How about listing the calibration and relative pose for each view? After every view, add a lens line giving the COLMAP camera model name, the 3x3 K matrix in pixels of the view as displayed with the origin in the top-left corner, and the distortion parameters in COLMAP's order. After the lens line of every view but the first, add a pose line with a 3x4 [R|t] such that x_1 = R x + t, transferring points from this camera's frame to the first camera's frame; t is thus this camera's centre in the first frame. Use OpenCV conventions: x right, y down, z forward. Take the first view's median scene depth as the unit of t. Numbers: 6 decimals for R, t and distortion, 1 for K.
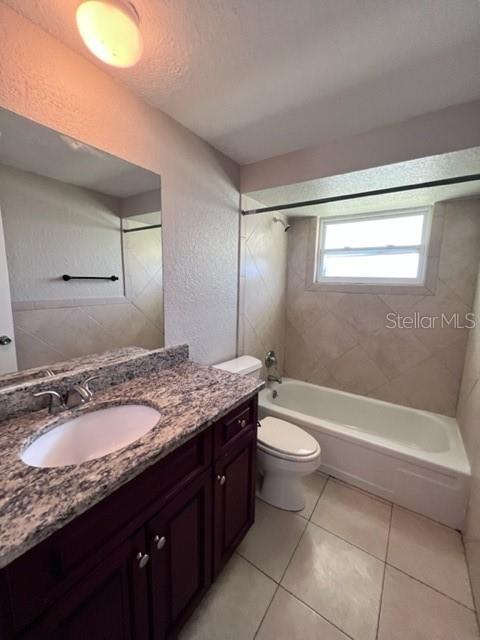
lens RADIAL K [[257.0, 0, 240.4], [0, 257.0, 319.1], [0, 0, 1]] dist [-0.002124, 0.000207]
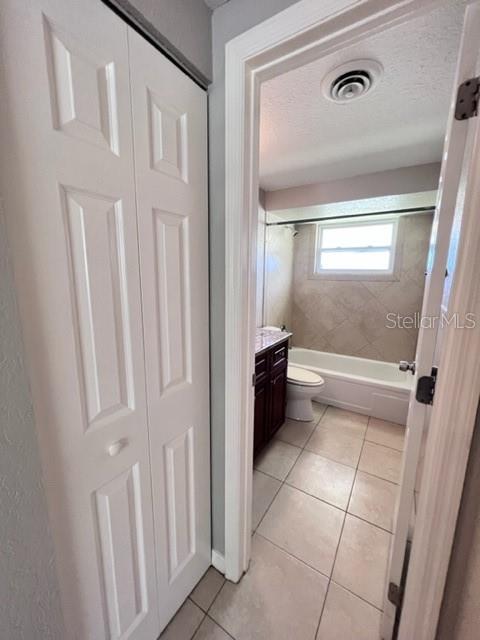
lens RADIAL K [[257.0, 0, 239.8], [0, 257.0, 319.7], [0, 0, 1]] dist [-0.002124, 0.000207]
pose [[0.999270, -0.016679, 0.034367, -0.182219], [0.015774, 0.999526, 0.026433, 0.066867], [-0.034792, -0.025872, 0.999060, -0.392702]]
